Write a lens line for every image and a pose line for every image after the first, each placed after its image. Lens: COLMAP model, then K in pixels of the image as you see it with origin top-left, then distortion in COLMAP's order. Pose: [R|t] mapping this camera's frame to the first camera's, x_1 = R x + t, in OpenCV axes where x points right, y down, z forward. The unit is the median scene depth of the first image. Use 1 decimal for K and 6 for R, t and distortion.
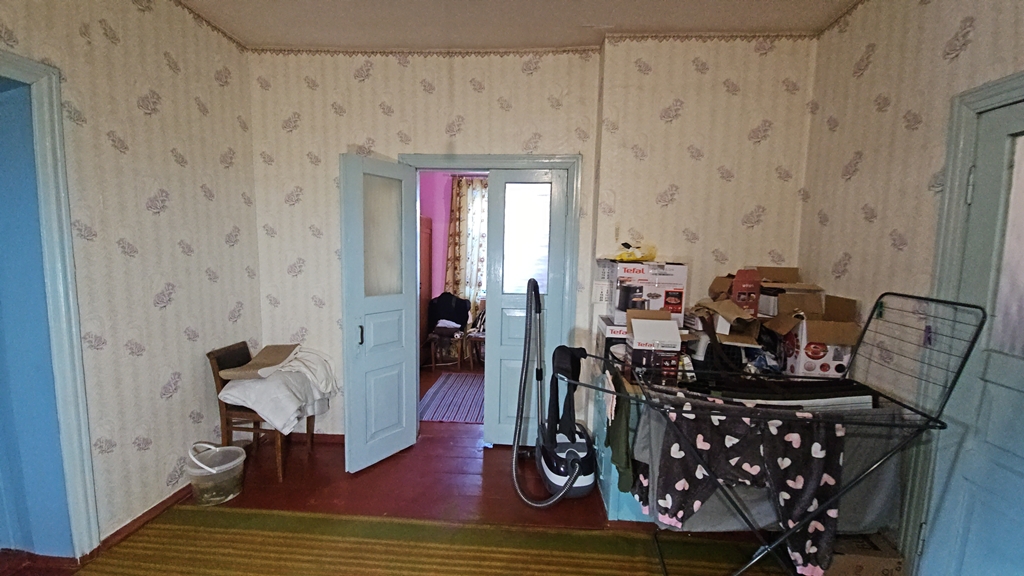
lens RADIAL K [[423.5, 0, 512.2], [0, 423.5, 292.3], [0, 0, 1]] dist [0.015302, -0.000430]
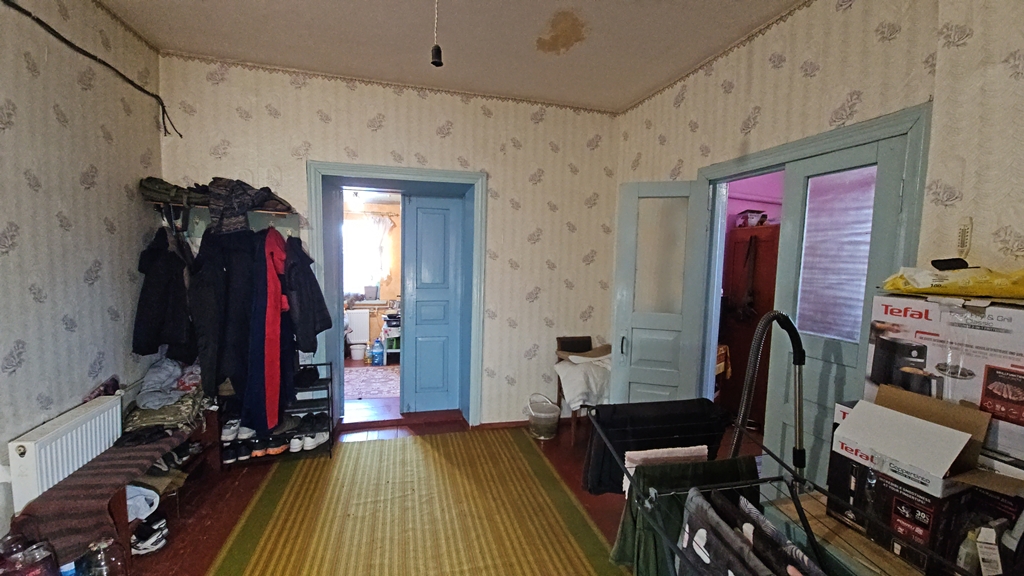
lens RADIAL K [[423.5, 0, 512.2], [0, 423.5, 292.3], [0, 0, 1]] dist [0.015302, -0.000430]
pose [[0.326089, 0.065358, -0.943077, 0.612887], [-0.119671, 0.992435, 0.027400, -0.032177], [0.937734, 0.103925, 0.331444, 0.380421]]
